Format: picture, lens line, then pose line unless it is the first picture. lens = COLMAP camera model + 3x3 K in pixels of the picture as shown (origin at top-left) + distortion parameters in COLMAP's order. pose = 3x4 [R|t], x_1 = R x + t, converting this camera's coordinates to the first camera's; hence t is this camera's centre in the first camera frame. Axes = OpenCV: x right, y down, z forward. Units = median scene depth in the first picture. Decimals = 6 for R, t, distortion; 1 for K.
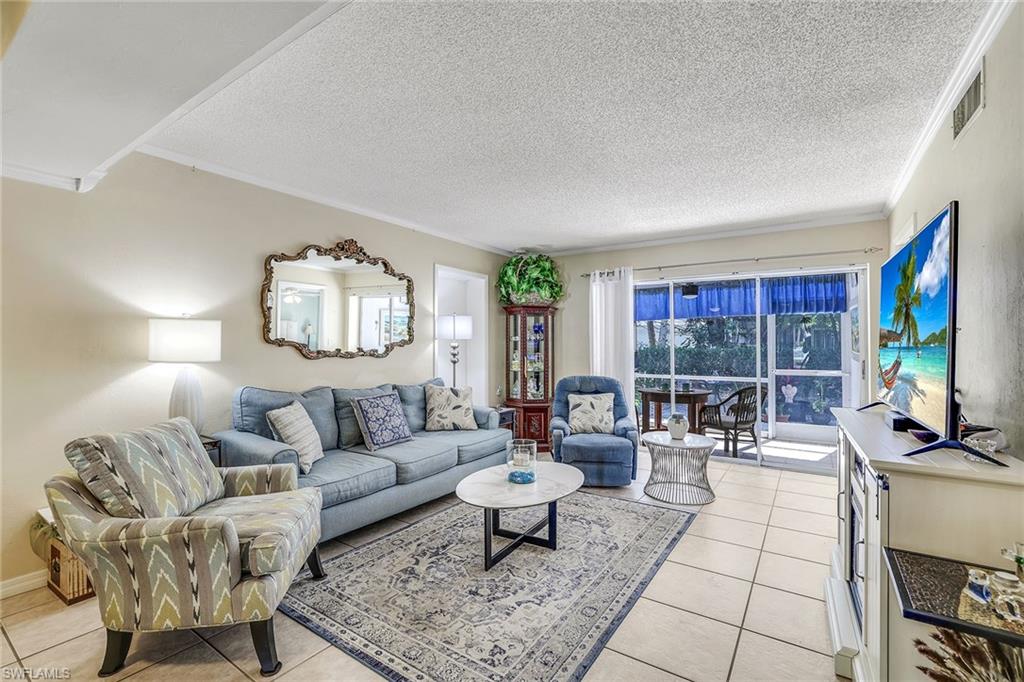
lens RADIAL K [[450.1, 0, 507.8], [0, 450.1, 340.7], [0, 0, 1]] dist [-0.041804, 0.000117]
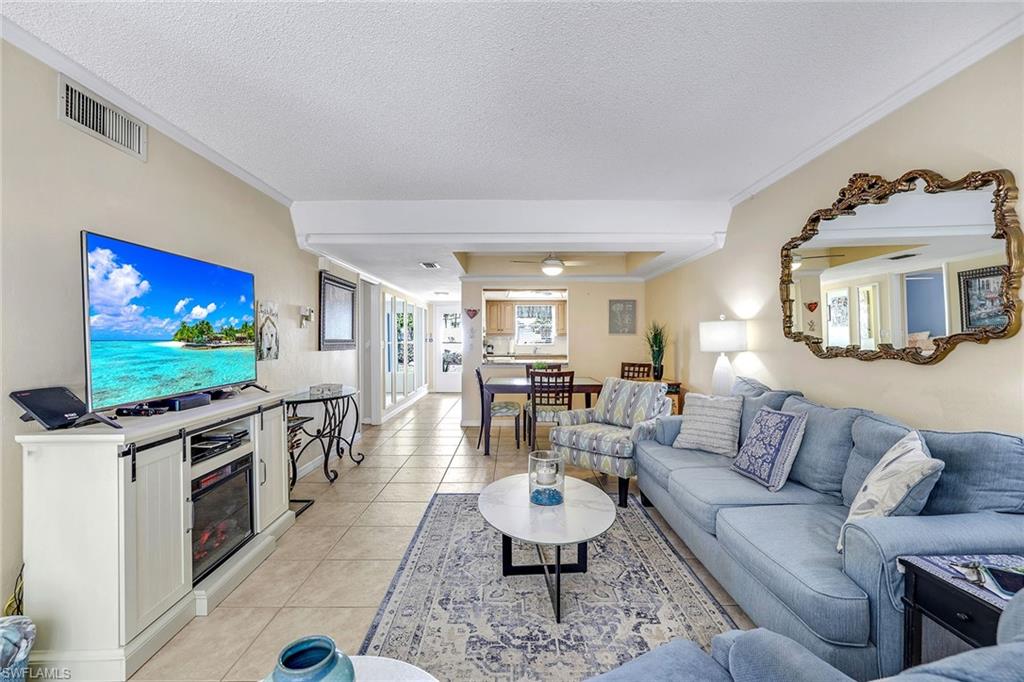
lens RADIAL K [[463.0, 0, 505.7], [0, 463.0, 333.7], [0, 0, 1]] dist [-0.061125, 0.017120]
pose [[-0.833966, -0.007216, -0.551769, 0.385501], [0.005352, 0.999762, -0.021164, 0.010968], [0.551790, -0.020603, -0.833728, 1.131349]]
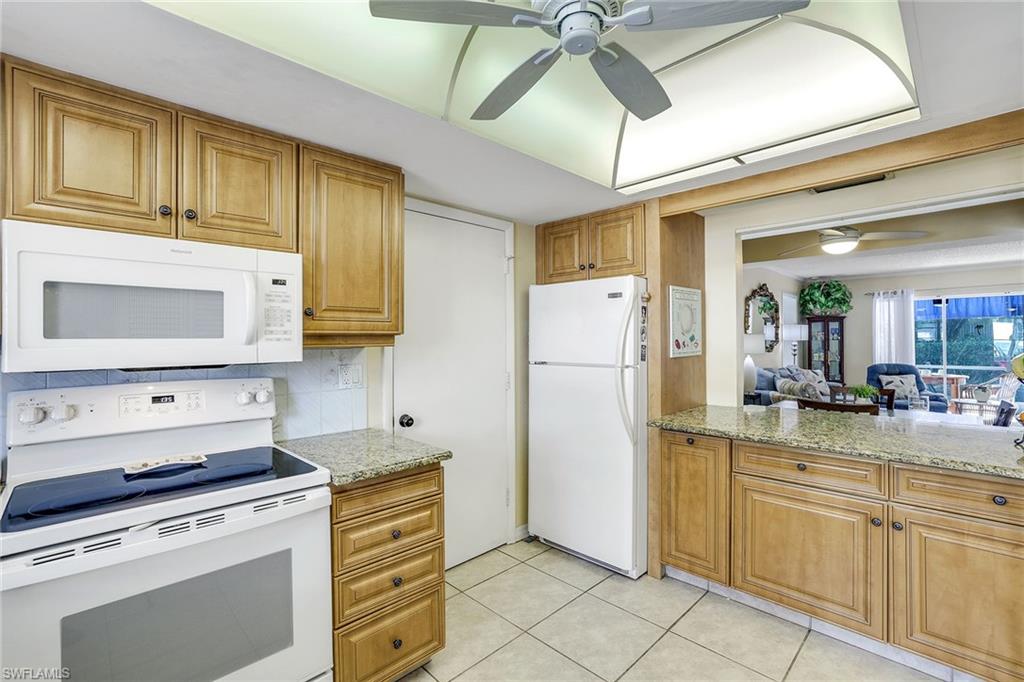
lens RADIAL K [[454.1, 0, 513.7], [0, 454.1, 339.1], [0, 0, 1]] dist [-0.041390, 0.015789]
pose [[0.981038, -0.009804, -0.193565, -0.866792], [0.011393, 0.999910, 0.007096, -0.032577], [0.193478, -0.009167, 0.981062, -0.795572]]
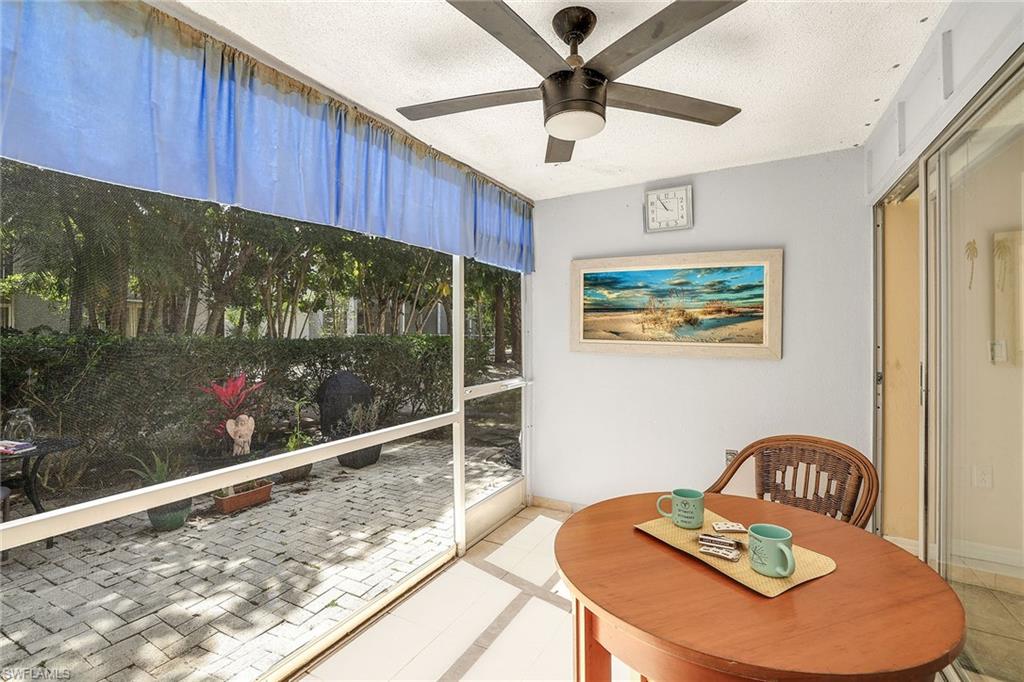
lens RADIAL K [[454.1, 0, 513.7], [0, 454.1, 339.1], [0, 0, 1]] dist [-0.041390, 0.015789]
pose [[-0.105558, -0.004002, 0.994405, 0.276487], [-0.012490, 0.999918, 0.002699, 0.027920], [-0.994335, -0.012135, -0.105600, 1.602143]]
